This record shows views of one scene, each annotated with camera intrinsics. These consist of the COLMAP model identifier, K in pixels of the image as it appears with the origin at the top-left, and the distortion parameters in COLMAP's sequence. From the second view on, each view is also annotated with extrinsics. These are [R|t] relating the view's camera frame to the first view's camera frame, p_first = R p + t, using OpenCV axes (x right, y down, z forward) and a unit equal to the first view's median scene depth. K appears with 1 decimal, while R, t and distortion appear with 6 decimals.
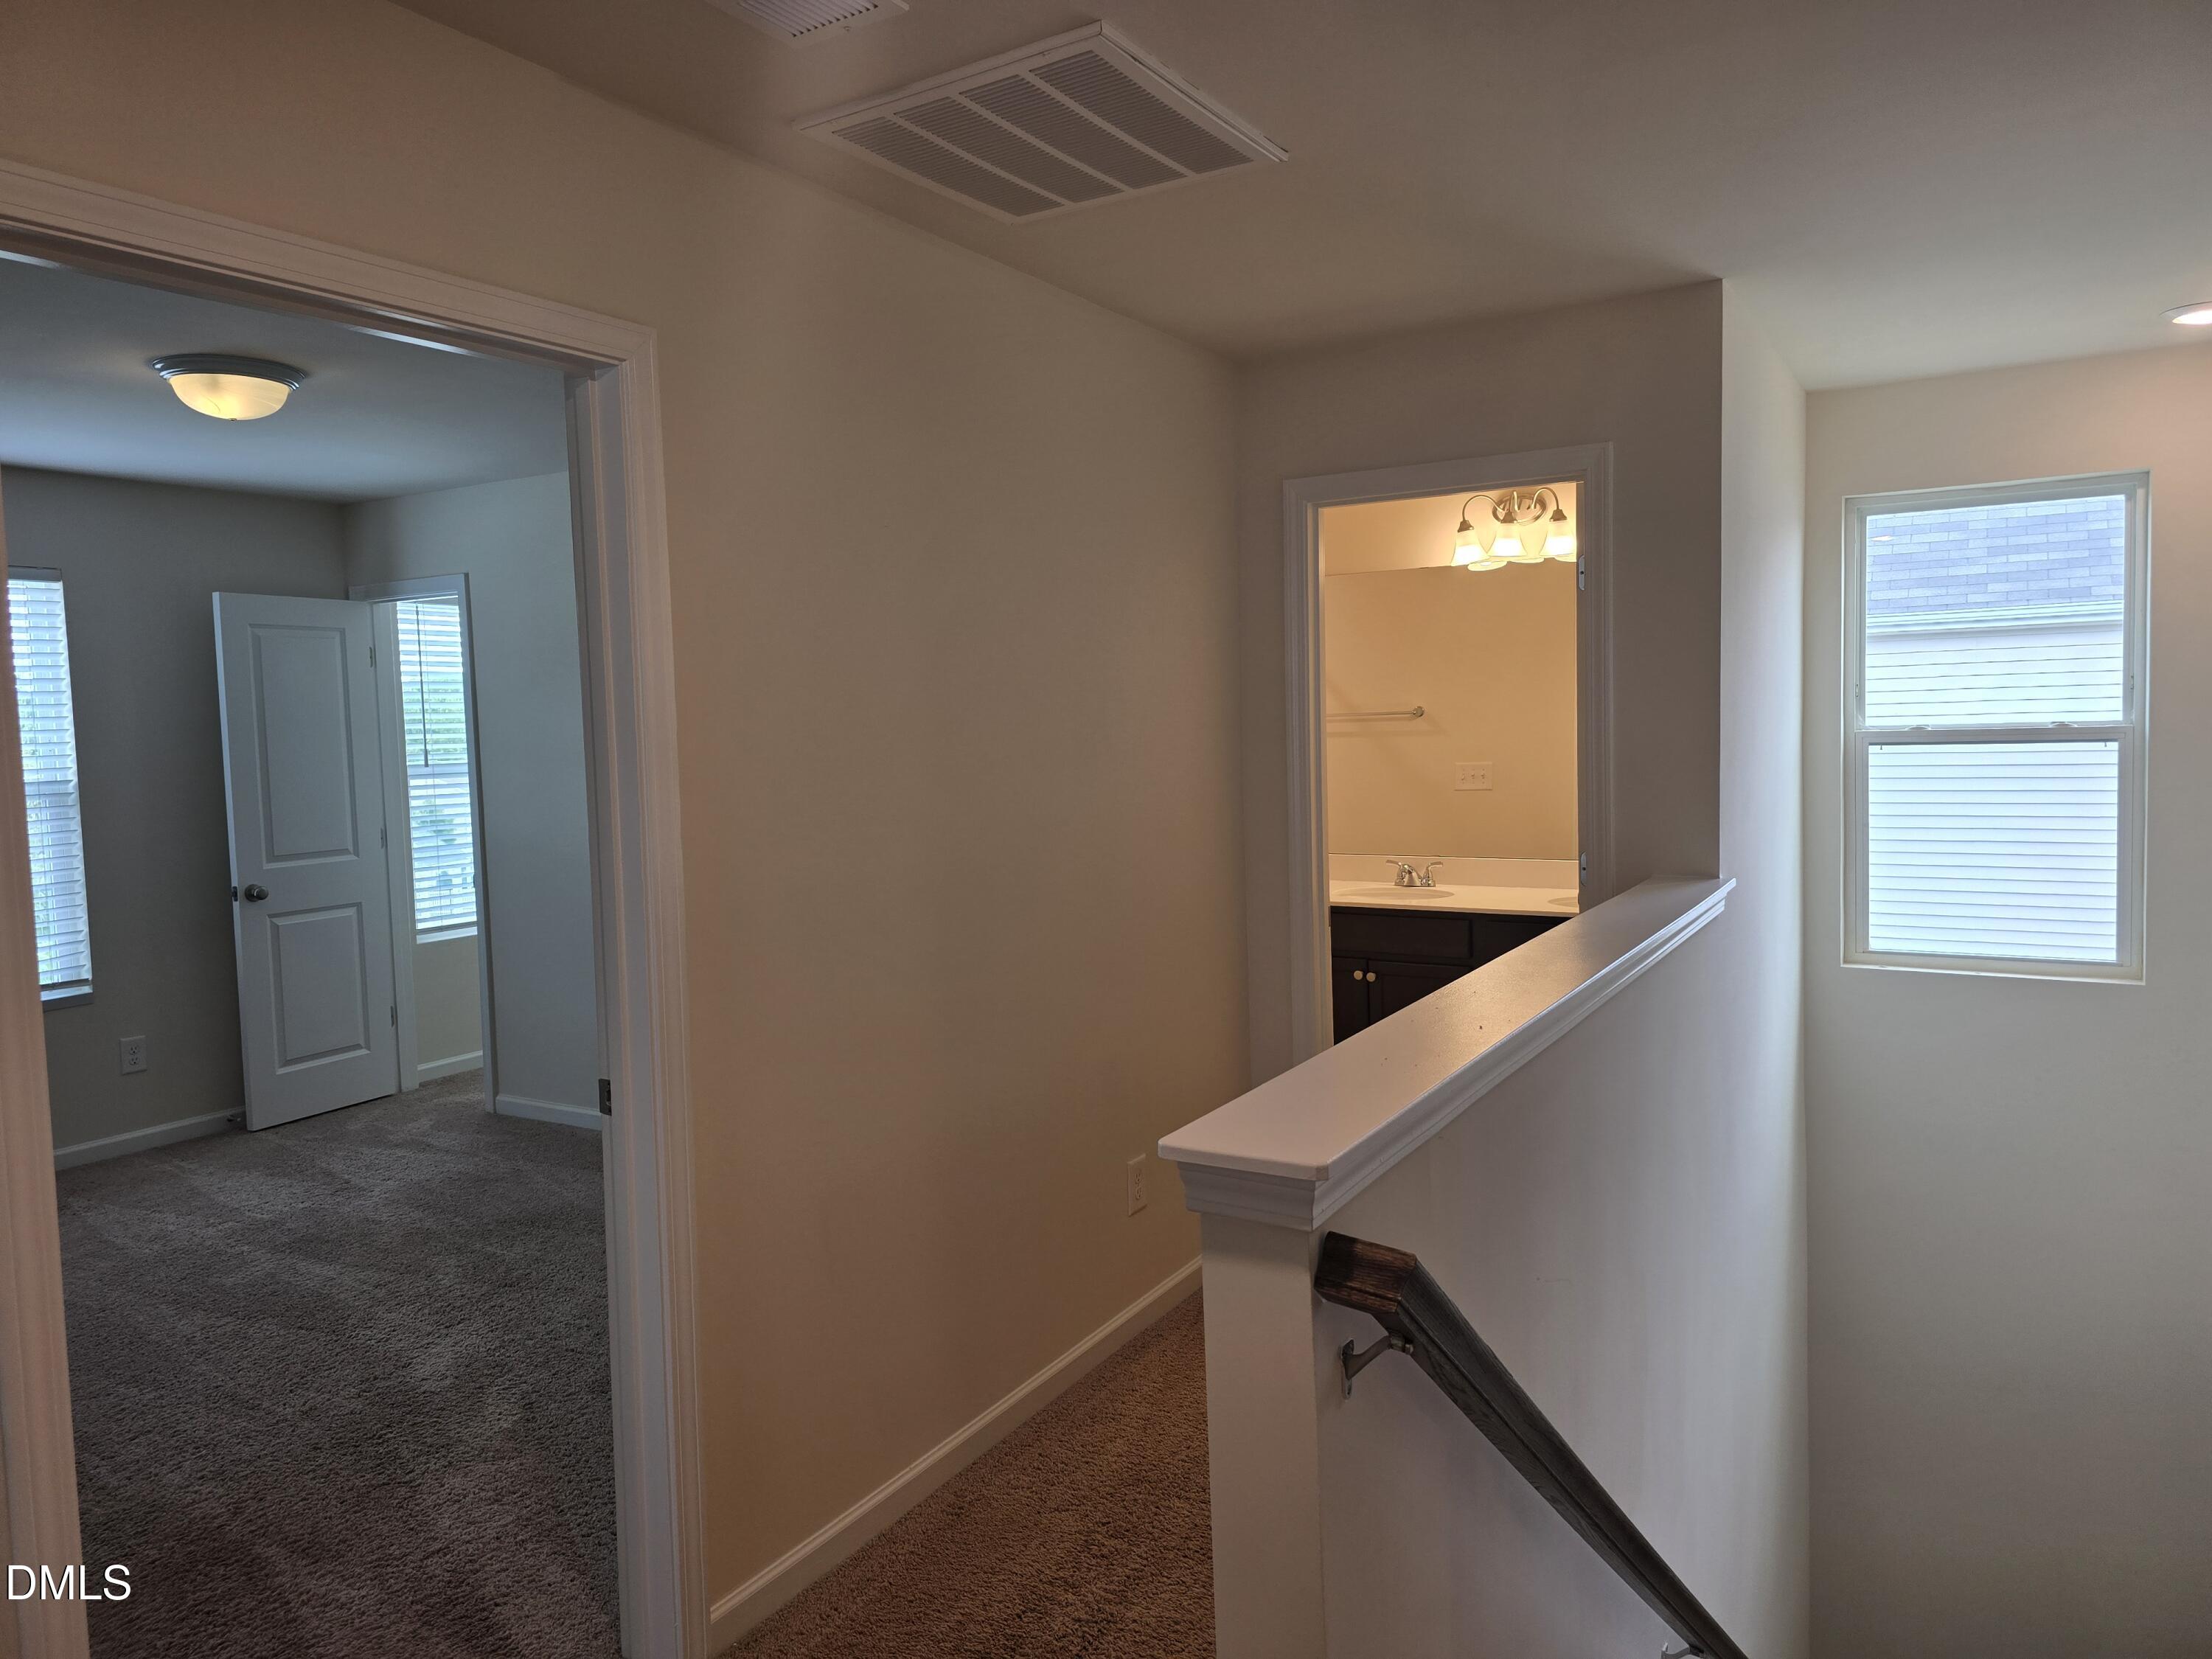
lens RADIAL K [[1471.1, 0, 1086.6], [0, 1471.1, 811.0], [0, 0, 1]] dist [0.071823, -0.058842]
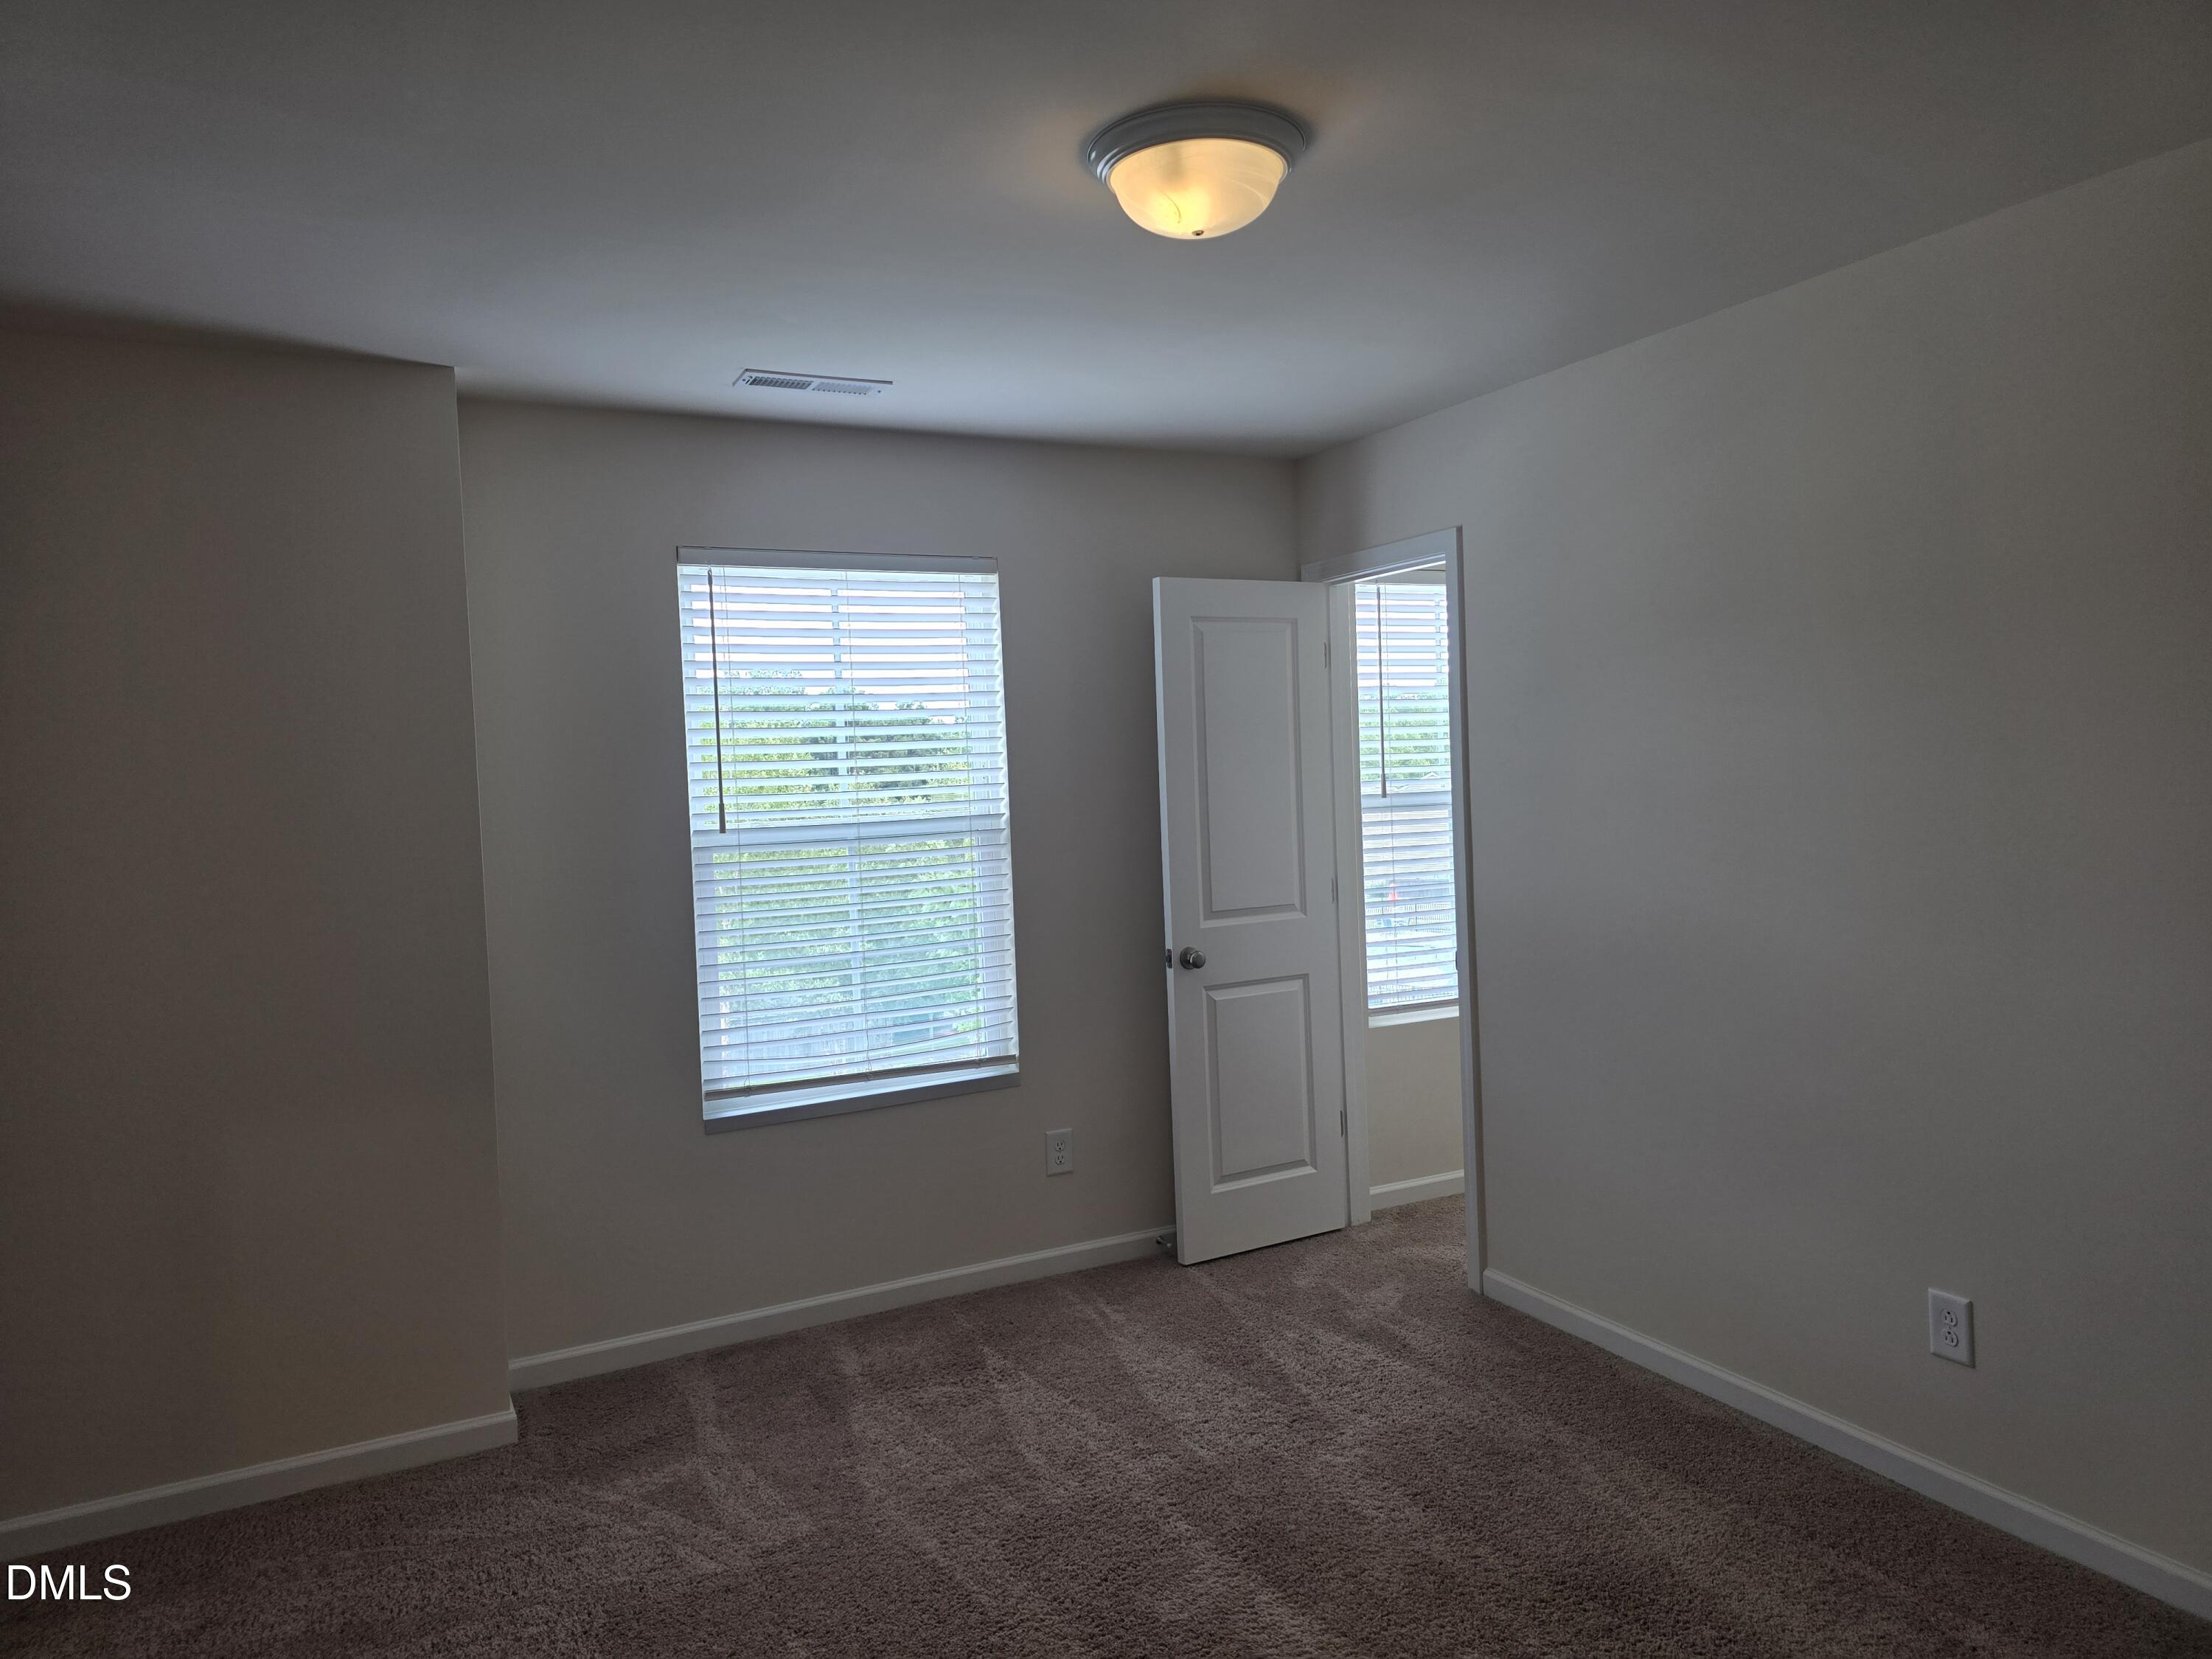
lens RADIAL K [[1471.1, 0, 1086.6], [0, 1471.1, 811.0], [0, 0, 1]] dist [0.071823, -0.058842]
pose [[0.844656, 0.013595, -0.535136, -0.194628], [-0.019925, 0.999783, -0.006051, -0.017315], [0.534938, 0.015773, 0.844744, 0.324848]]
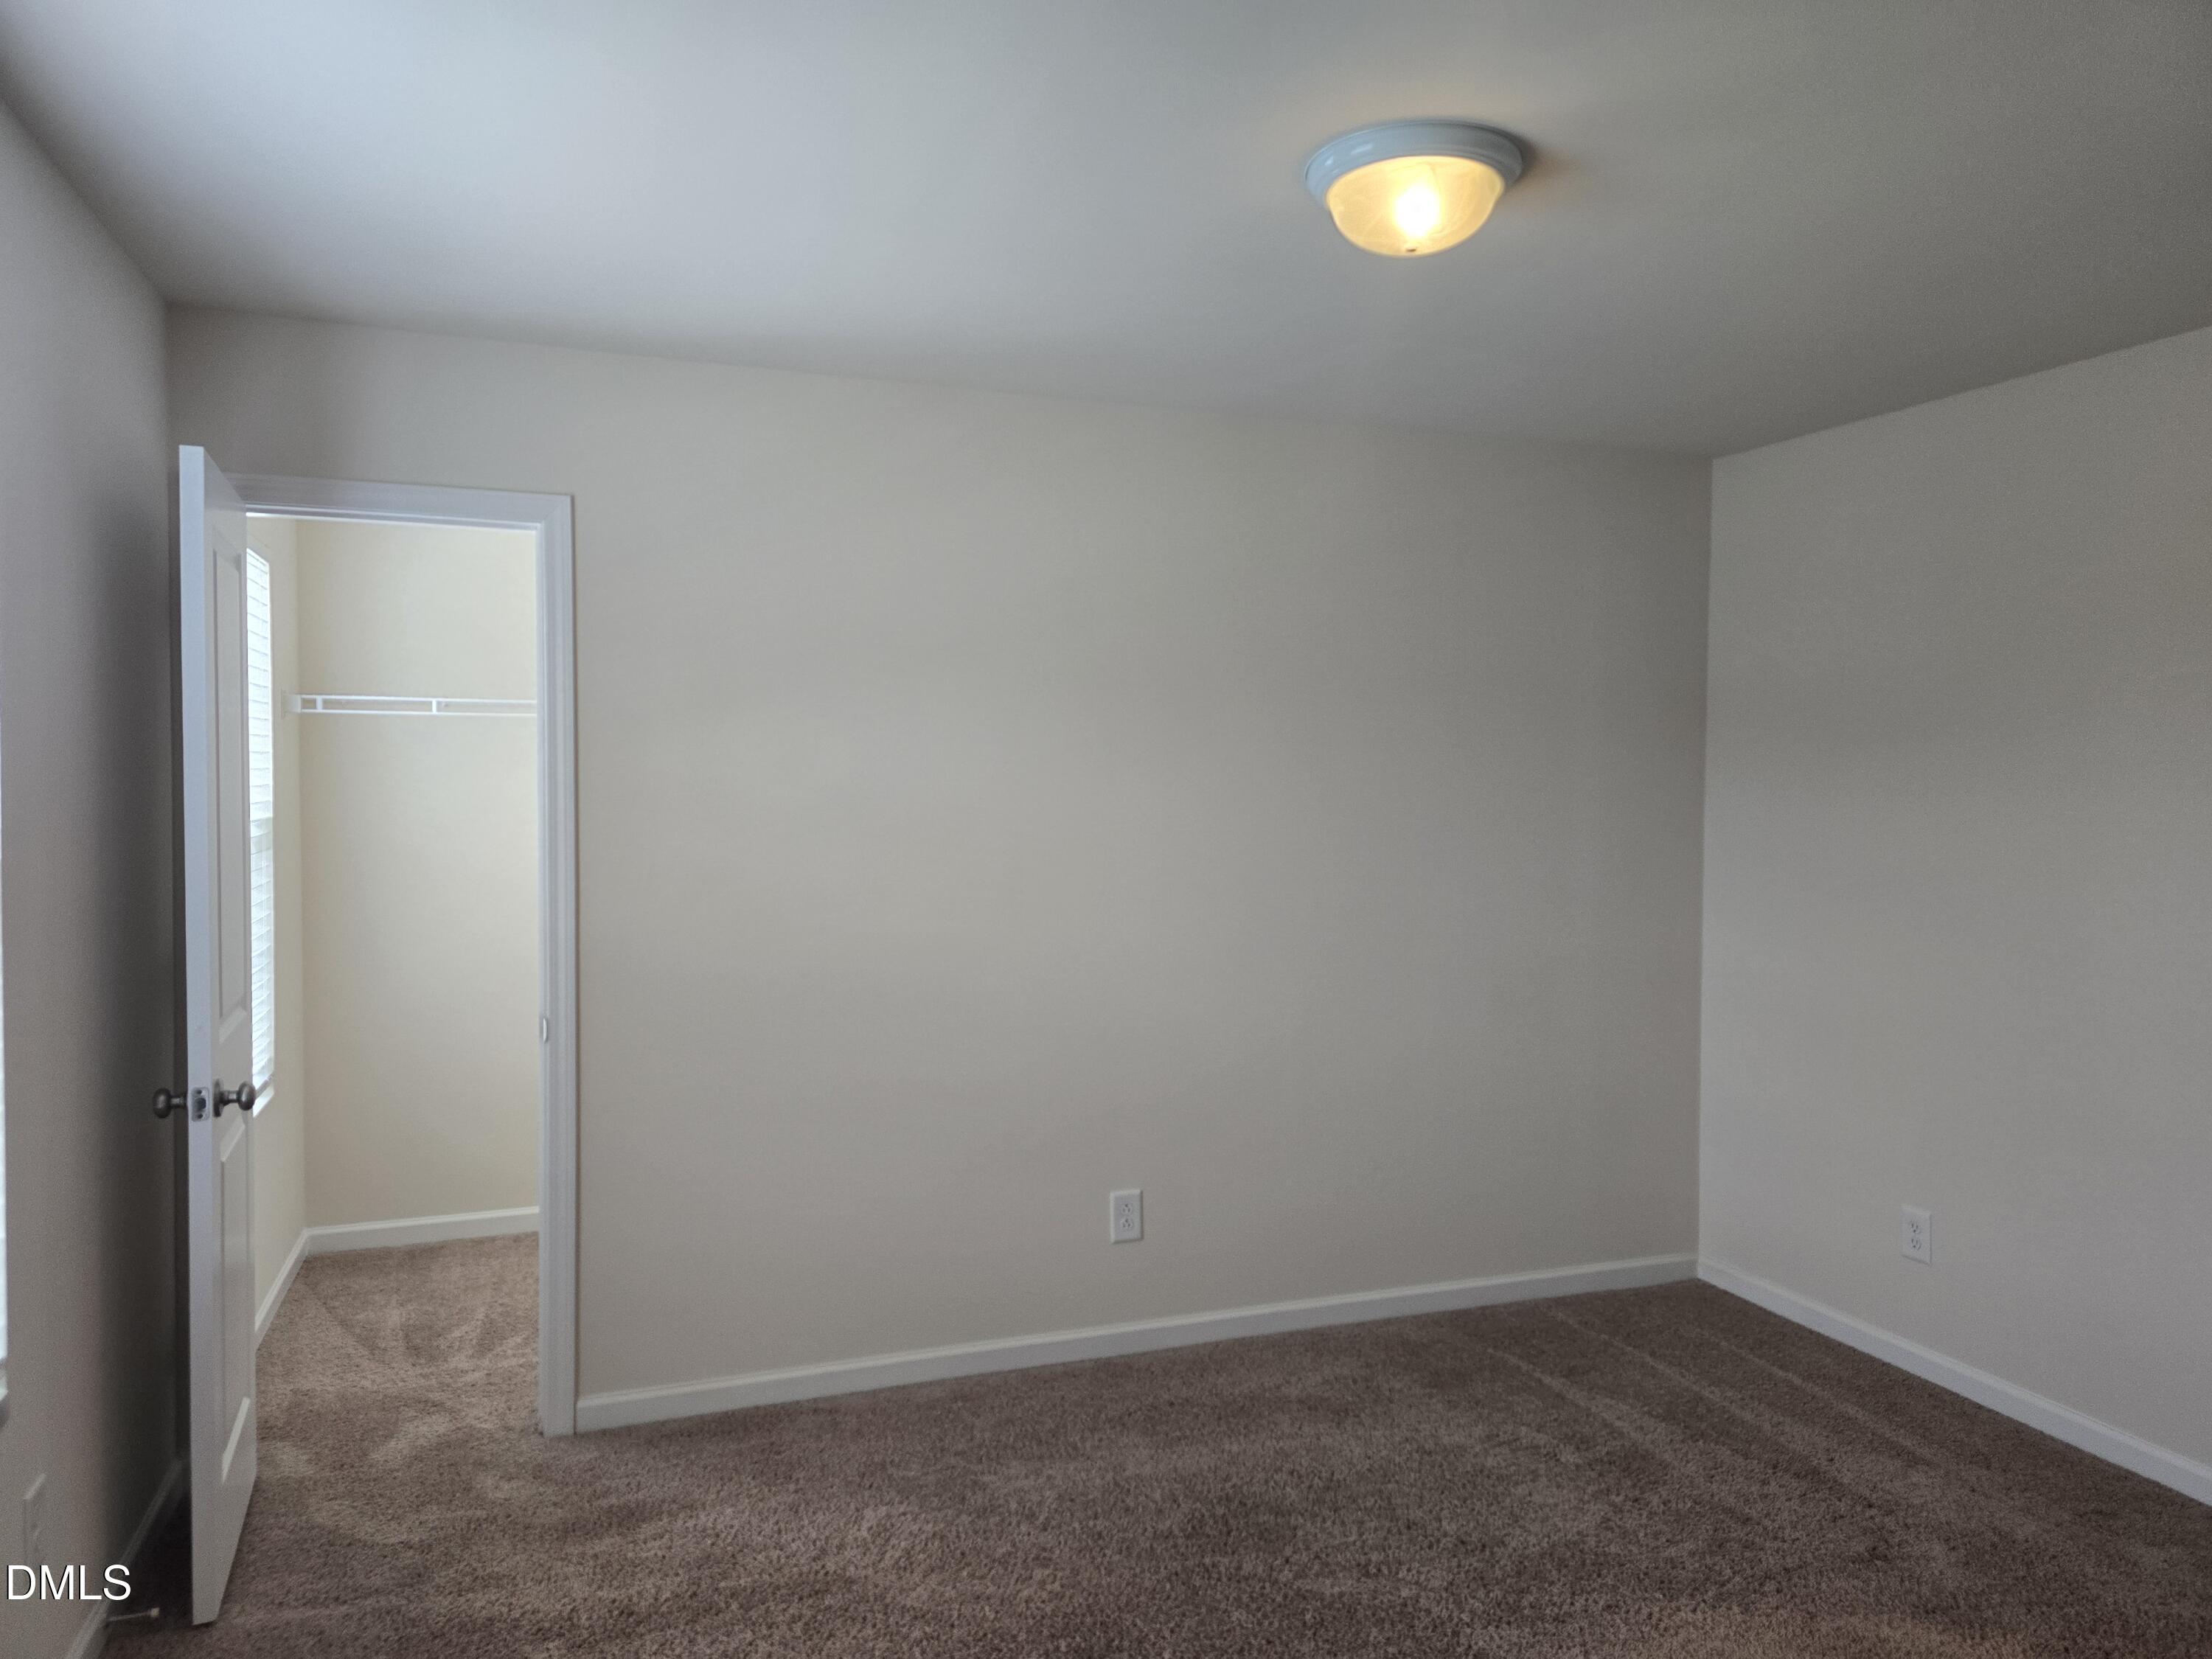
lens RADIAL K [[1471.1, 0, 1086.6], [0, 1471.1, 811.0], [0, 0, 1]] dist [0.071823, -0.058842]
pose [[0.623422, 0.012459, 0.781786, -0.774388], [0.021878, 0.999204, -0.033371, -0.013489], [-0.781579, 0.037908, 0.622653, 0.507406]]
